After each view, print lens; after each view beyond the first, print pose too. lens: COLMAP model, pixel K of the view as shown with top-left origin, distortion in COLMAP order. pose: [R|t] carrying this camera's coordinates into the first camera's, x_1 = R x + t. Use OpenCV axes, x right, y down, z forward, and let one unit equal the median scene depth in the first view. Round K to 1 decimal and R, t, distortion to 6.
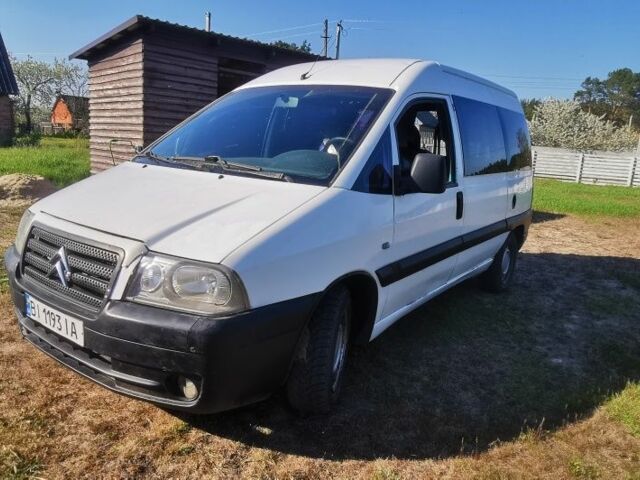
lens RADIAL K [[501.5, 0, 328.7], [0, 501.5, 238.4], [0, 0, 1]] dist [-0.062106, 0.074738]
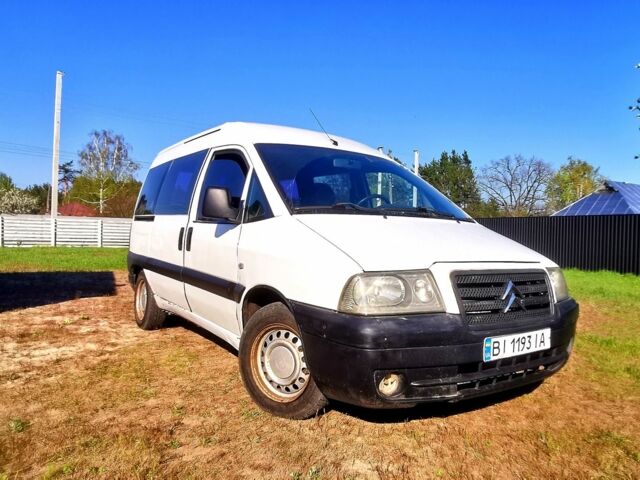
lens RADIAL K [[501.5, 0, 328.7], [0, 501.5, 238.4], [0, 0, 1]] dist [-0.062106, 0.074738]
pose [[0.329871, -0.060323, 0.942097, -1.327072], [0.179516, 0.983755, 0.000134, -0.118339], [-0.926801, 0.169077, 0.335341, 0.735923]]
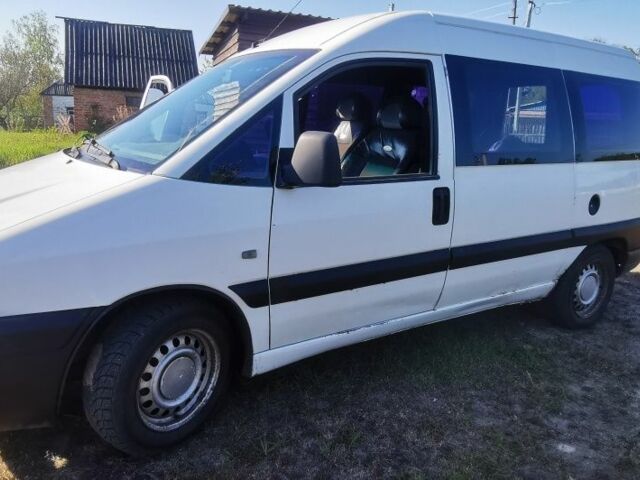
lens RADIAL K [[501.5, 0, 328.7], [0, 501.5, 238.4], [0, 0, 1]] dist [-0.062106, 0.074738]
pose [[0.922598, 0.066882, -0.379922, 0.454449], [-0.062034, 0.997761, 0.025005, -0.031777], [0.380743, 0.000498, 0.924681, 0.309080]]
